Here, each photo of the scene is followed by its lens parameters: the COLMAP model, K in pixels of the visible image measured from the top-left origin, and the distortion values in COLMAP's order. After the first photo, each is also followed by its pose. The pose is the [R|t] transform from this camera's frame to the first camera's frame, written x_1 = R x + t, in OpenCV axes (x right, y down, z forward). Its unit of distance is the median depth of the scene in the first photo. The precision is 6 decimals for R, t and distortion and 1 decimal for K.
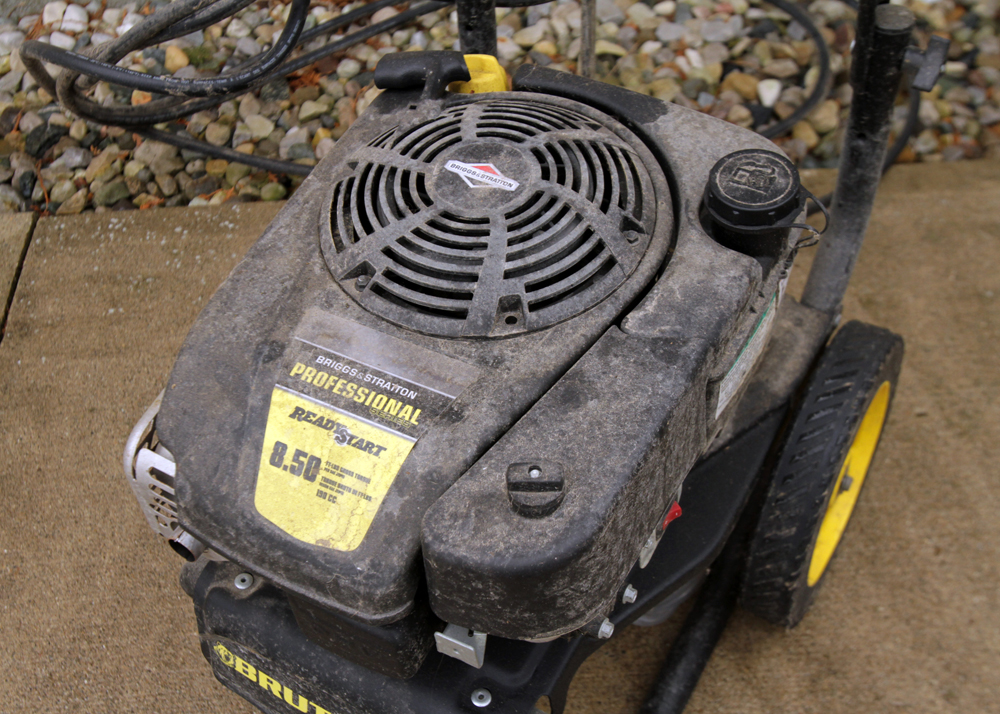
lens RADIAL K [[1359.4, 0, 500.6], [0, 1359.4, 357.6], [0, 0, 1]] dist [-0.025664, 0.000000]
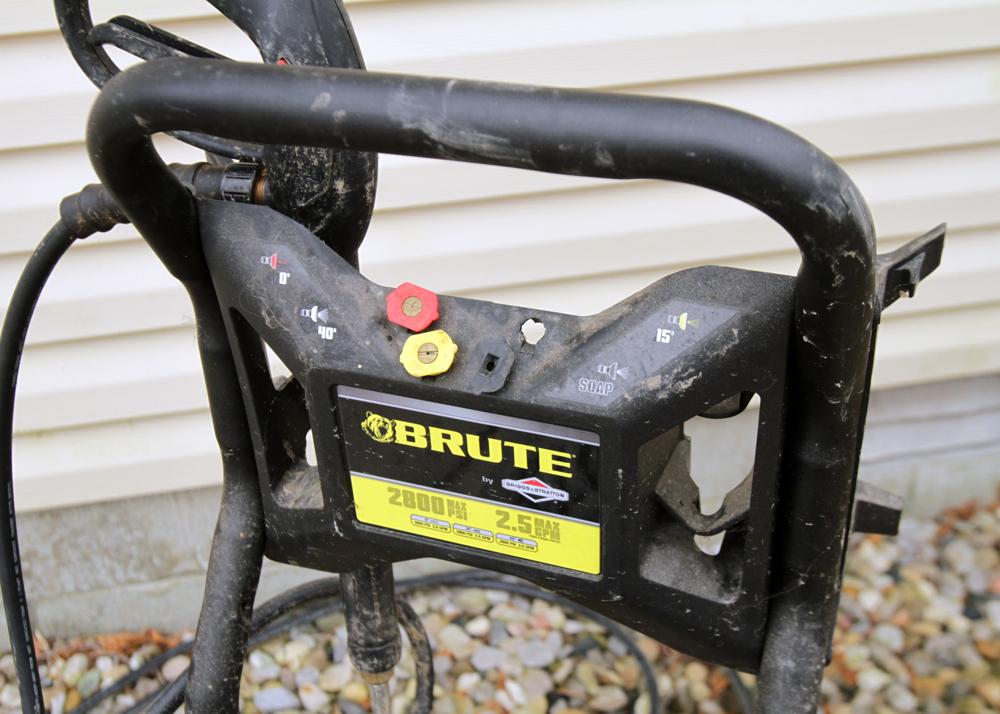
lens RADIAL K [[1271.9, 0, 500.2], [0, 1271.9, 356.2], [0, 0, 1]] dist [-0.018459, 0.000000]
pose [[0.987591, -0.071662, 0.139744, 0.059822], [0.109087, 0.953149, -0.282147, -0.436154], [-0.112978, 0.293890, 0.949139, 0.234174]]
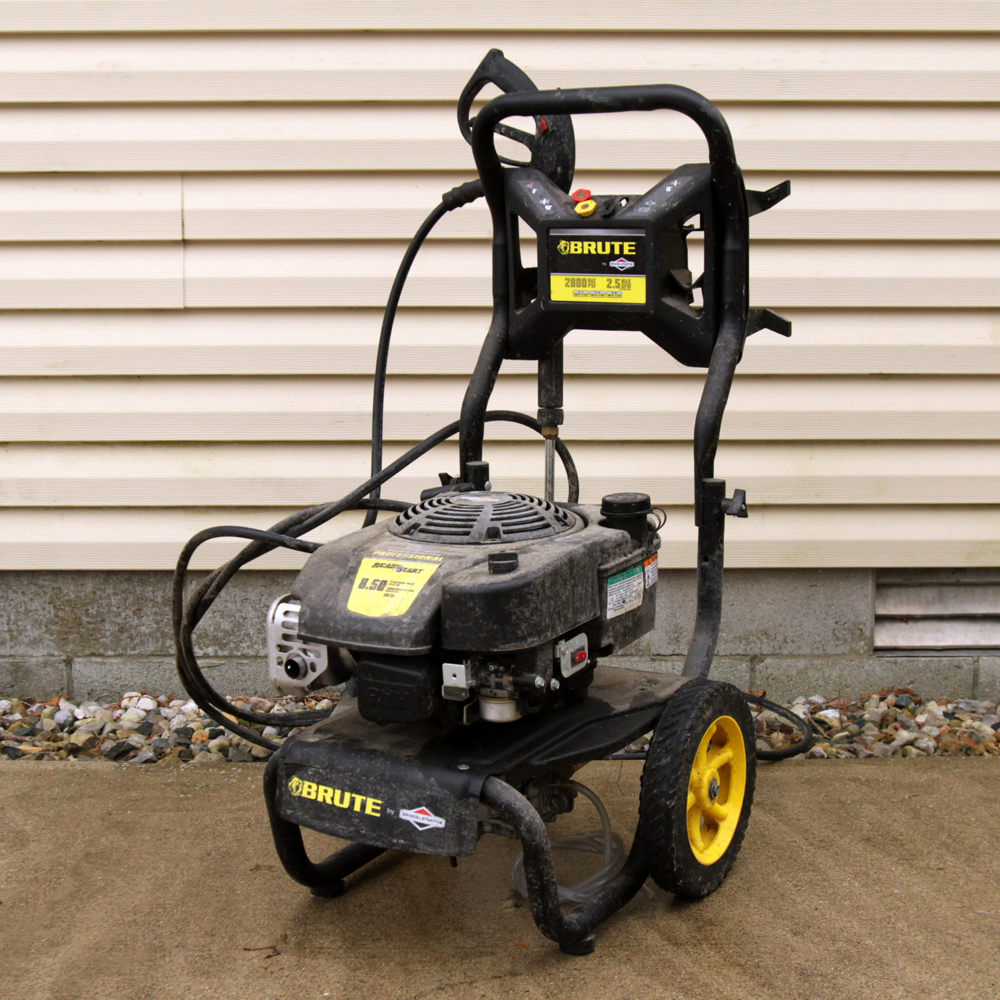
lens RADIAL K [[1781.1, 0, 499.9], [0, 1781.1, 500.2], [0, 0, 1]] dist [-0.040055, 0.000000]
pose [[0.998820, 0.047820, -0.008492, 0.034354], [-0.042368, 0.772430, -0.633685, 1.454746], [-0.023743, 0.633297, 0.773545, -0.906558]]
